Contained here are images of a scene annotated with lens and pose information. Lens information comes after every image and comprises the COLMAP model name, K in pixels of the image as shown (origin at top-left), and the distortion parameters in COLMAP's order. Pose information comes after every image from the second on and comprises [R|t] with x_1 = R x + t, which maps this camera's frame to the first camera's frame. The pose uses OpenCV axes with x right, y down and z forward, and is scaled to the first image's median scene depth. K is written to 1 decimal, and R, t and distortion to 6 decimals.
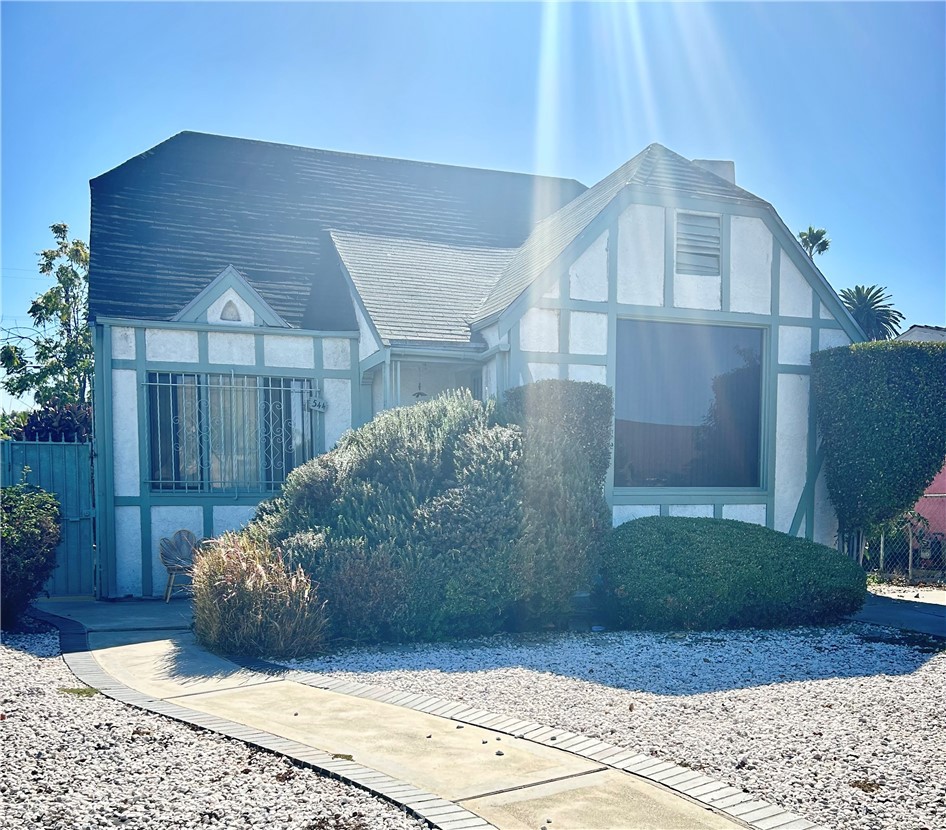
lens RADIAL K [[943.4, 0, 469.0], [0, 943.4, 563.8], [0, 0, 1]] dist [0.010549, 0.000000]
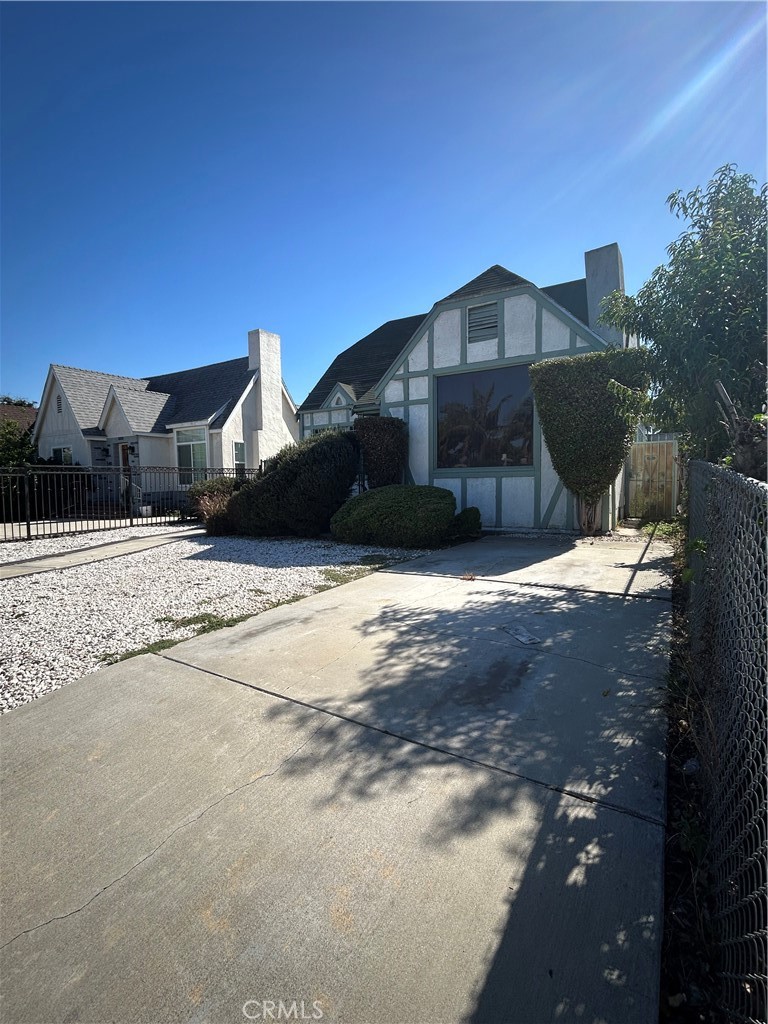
lens RADIAL K [[467.9, 0, 381.1], [0, 467.9, 509.1], [0, 0, 1]] dist [-0.016054, -0.000281]
pose [[0.622747, 0.038099, -0.781495, 0.783105], [-0.041580, 0.999014, 0.015570, -0.012102], [0.781318, 0.022798, 0.623717, 0.344554]]
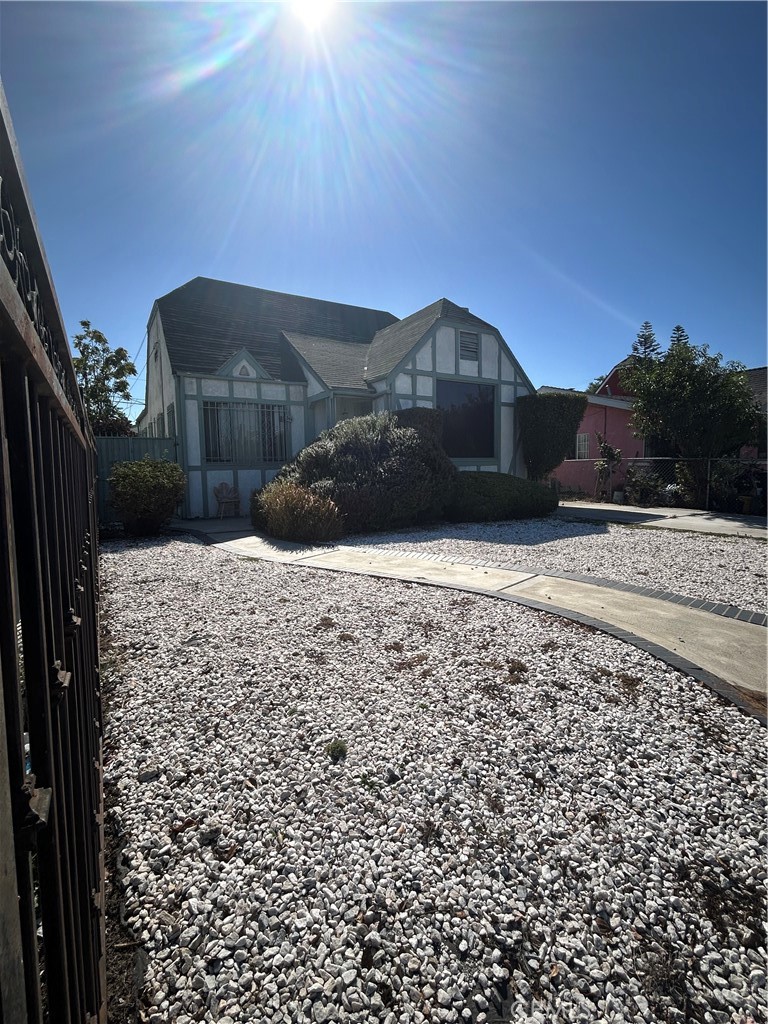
lens RADIAL K [[467.9, 0, 387.2], [0, 467.9, 505.4], [0, 0, 1]] dist [-0.016054, -0.000281]
pose [[0.976351, -0.032497, 0.213733, -0.181530], [0.029988, 0.999438, 0.014971, 0.007496], [-0.214100, -0.008207, 0.976777, -0.015350]]
